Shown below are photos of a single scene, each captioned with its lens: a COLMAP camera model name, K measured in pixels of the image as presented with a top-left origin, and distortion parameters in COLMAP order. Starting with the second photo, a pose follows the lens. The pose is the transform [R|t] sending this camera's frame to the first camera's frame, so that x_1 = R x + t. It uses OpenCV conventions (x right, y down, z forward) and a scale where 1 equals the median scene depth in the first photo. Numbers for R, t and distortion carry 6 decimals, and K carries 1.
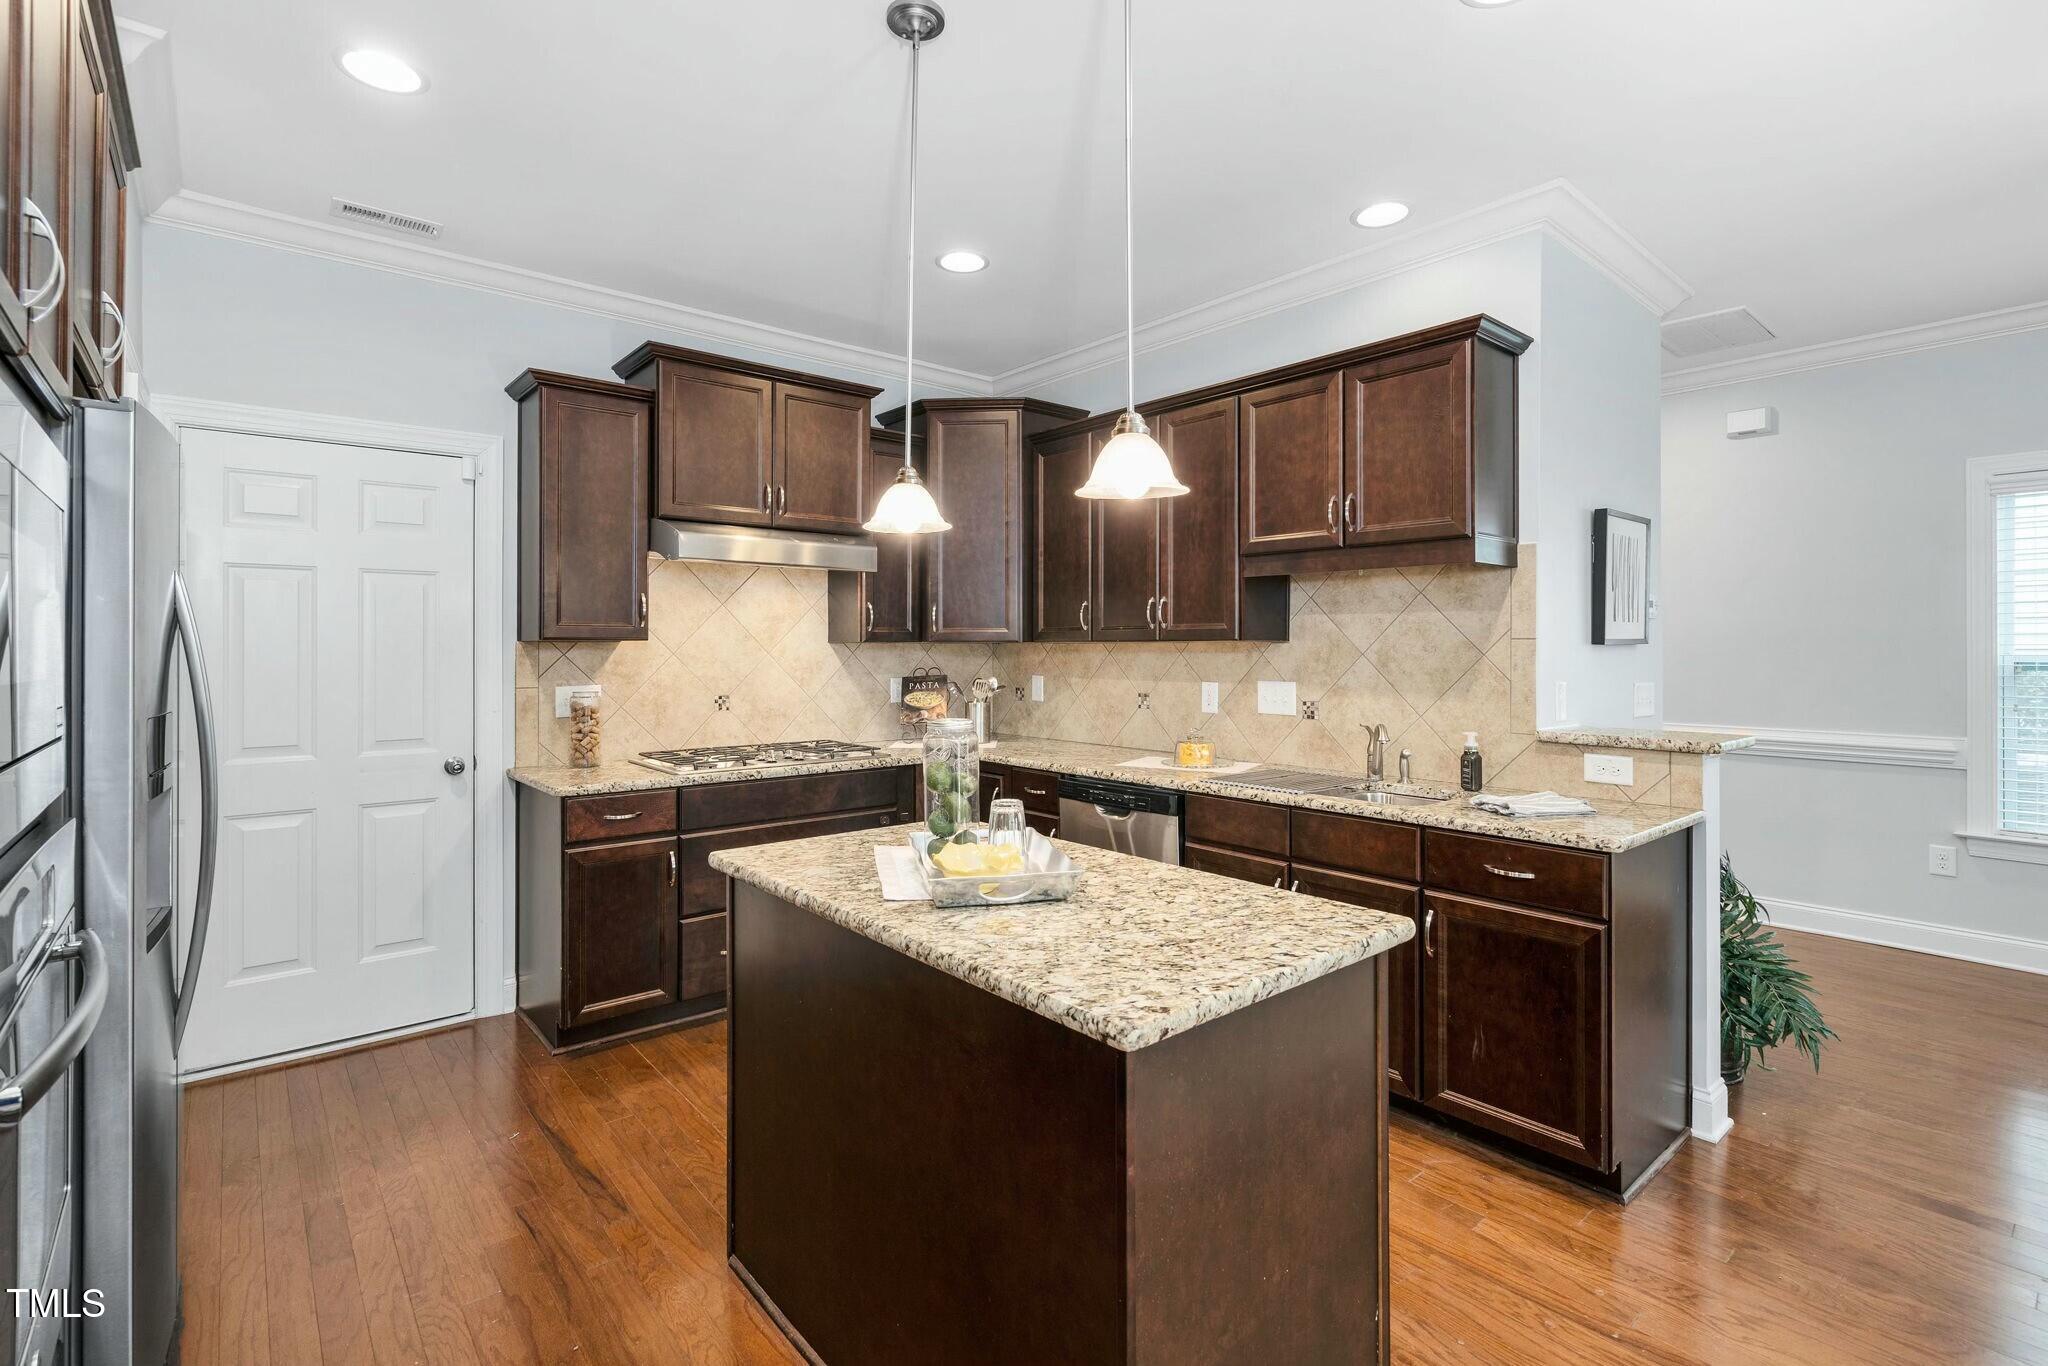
lens RADIAL K [[944.5, 0, 1021.7], [0, 944.5, 643.3], [0, 0, 1]] dist [-0.003268, 0.000934]
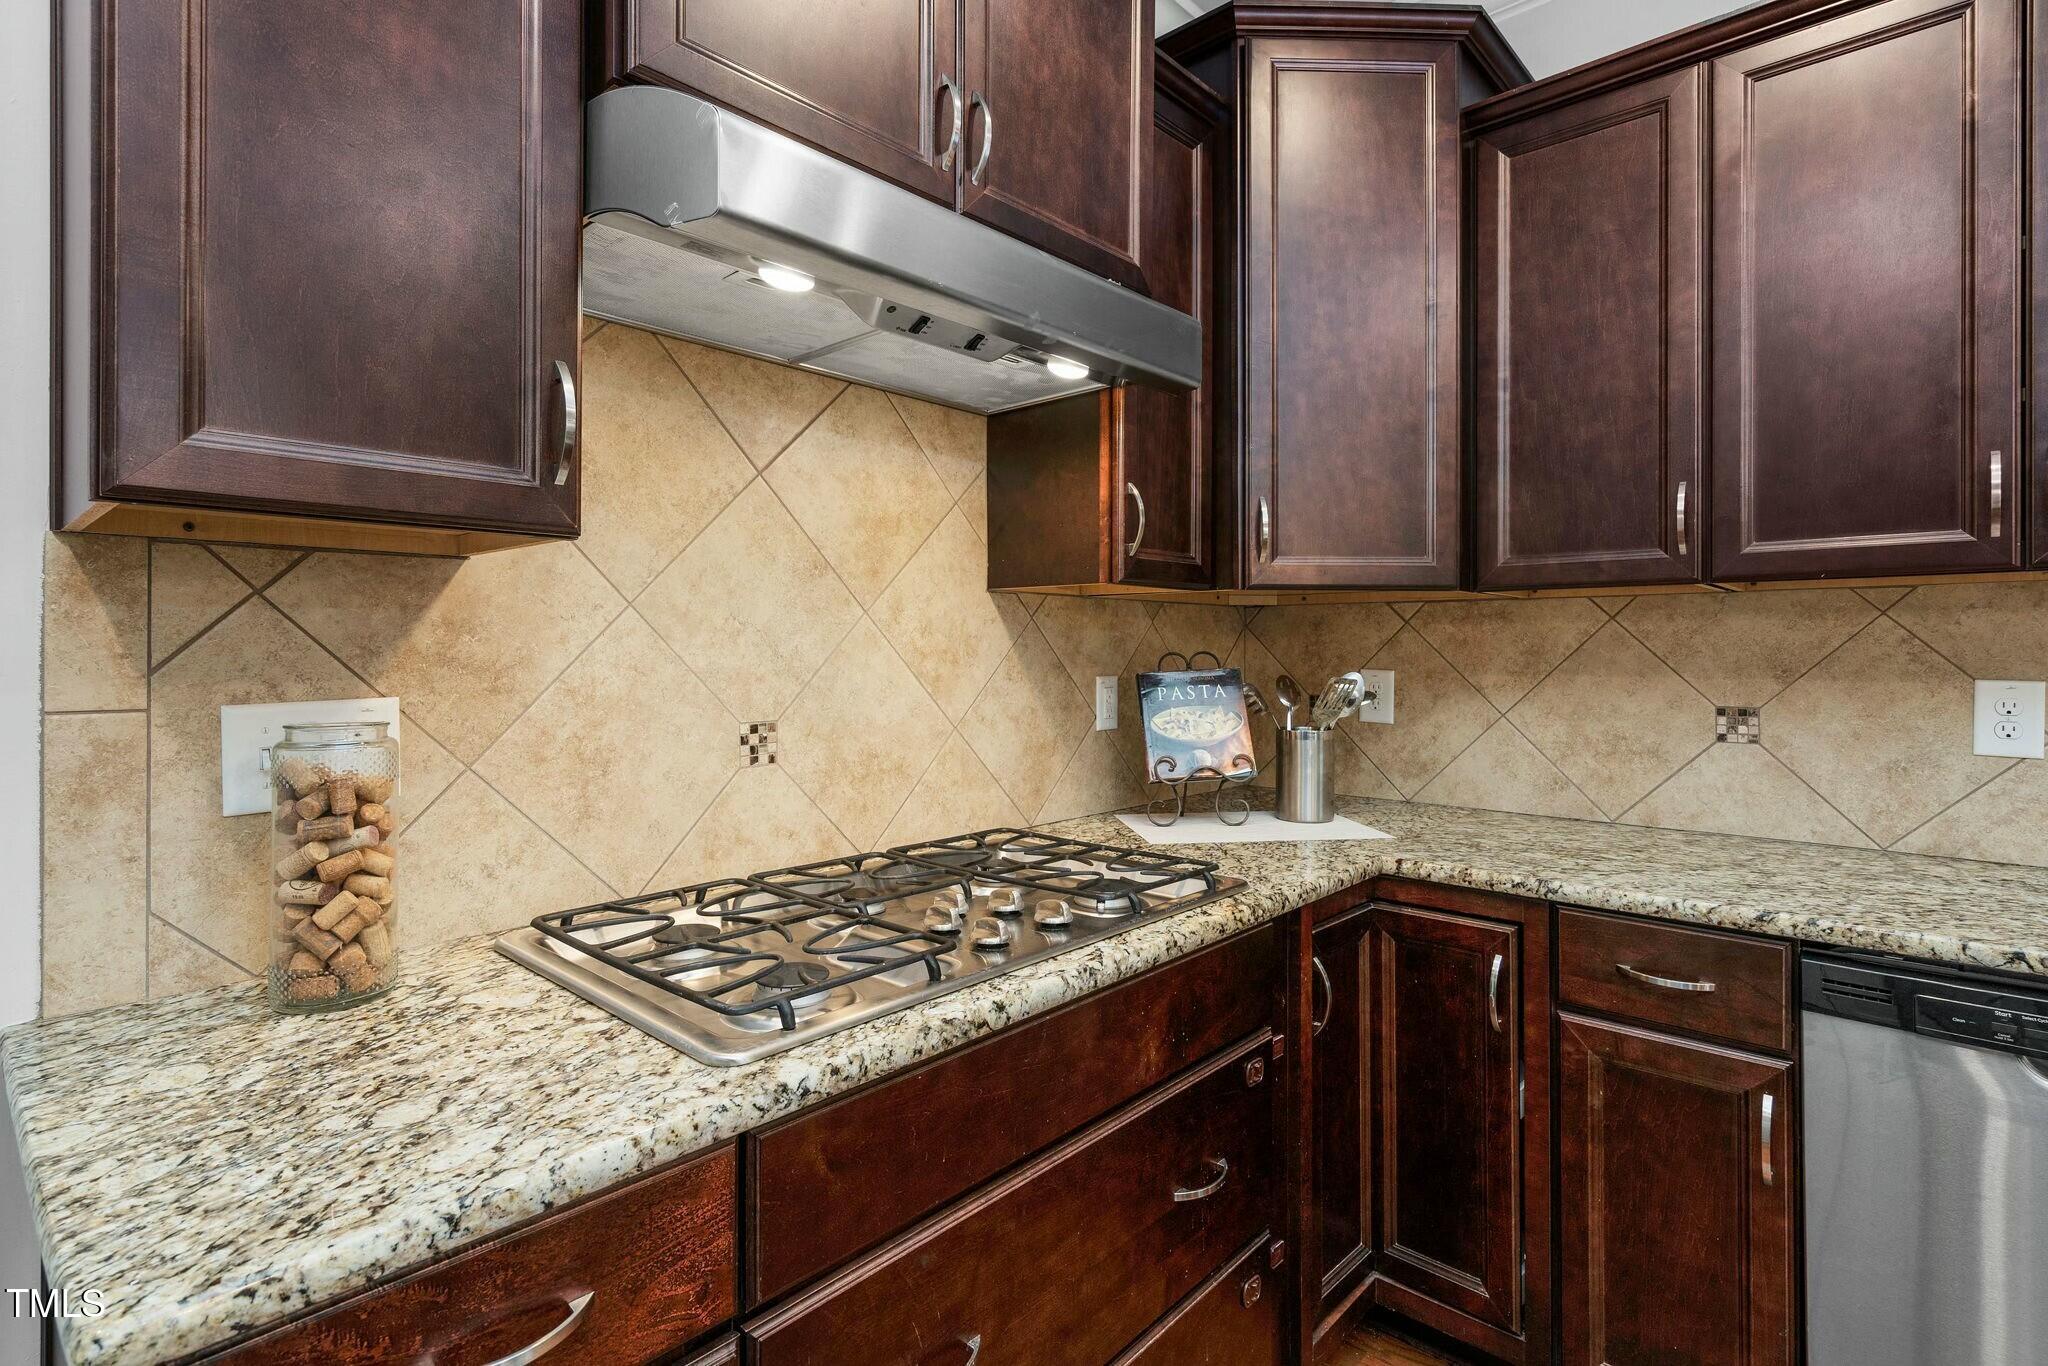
lens RADIAL K [[995.2, 0, 1020.2], [0, 995.2, 649.9], [0, 0, 1]] dist [-0.000624, 0.001801]
pose [[0.991954, -0.000319, 0.126599, -0.305116], [-0.000266, 0.999989, 0.004600, 0.028815], [-0.126599, -0.004597, 0.991943, 0.695346]]
